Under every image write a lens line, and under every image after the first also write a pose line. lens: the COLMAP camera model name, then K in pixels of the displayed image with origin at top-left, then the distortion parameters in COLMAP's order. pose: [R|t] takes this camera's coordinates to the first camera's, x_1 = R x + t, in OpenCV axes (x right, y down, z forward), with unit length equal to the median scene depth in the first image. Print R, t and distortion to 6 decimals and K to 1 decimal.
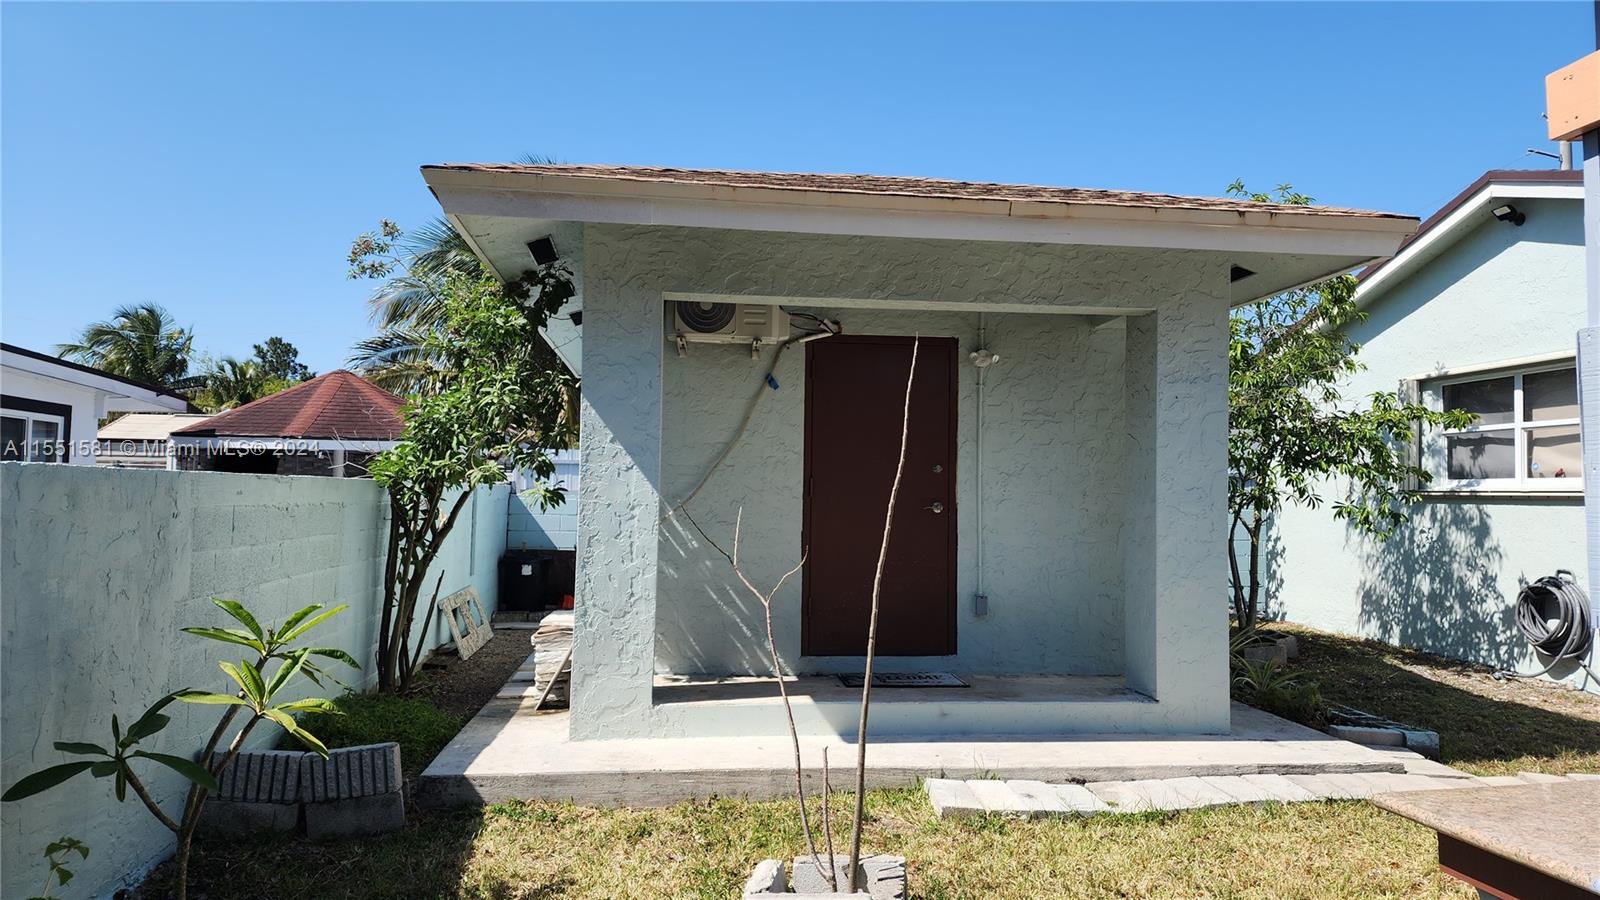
lens RADIAL K [[1084.3, 0, 818.9], [0, 1084.3, 447.8], [0, 0, 1]] dist [0.037740, -0.000681]
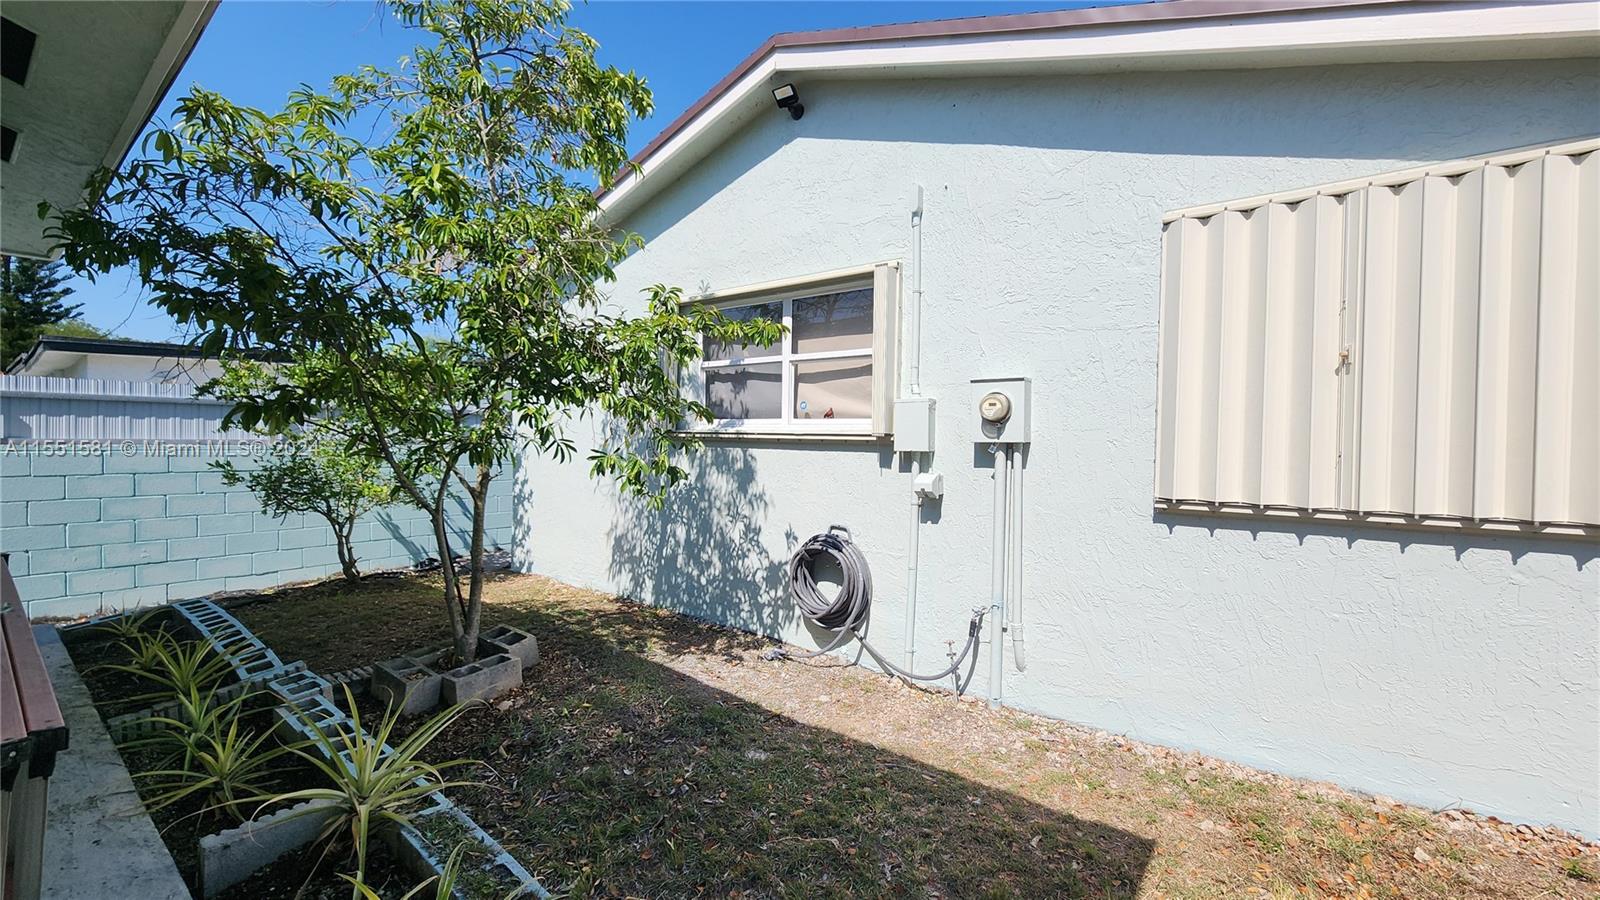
lens RADIAL K [[652.3, 0, 807.5], [0, 652.3, 459.1], [0, 0, 1]] dist [-0.000218, -0.000549]
pose [[0.710625, -0.028936, 0.702976, 0.277809], [-0.039115, 0.995984, 0.080538, 0.017444], [-0.702483, -0.084729, 0.706639, 0.611175]]
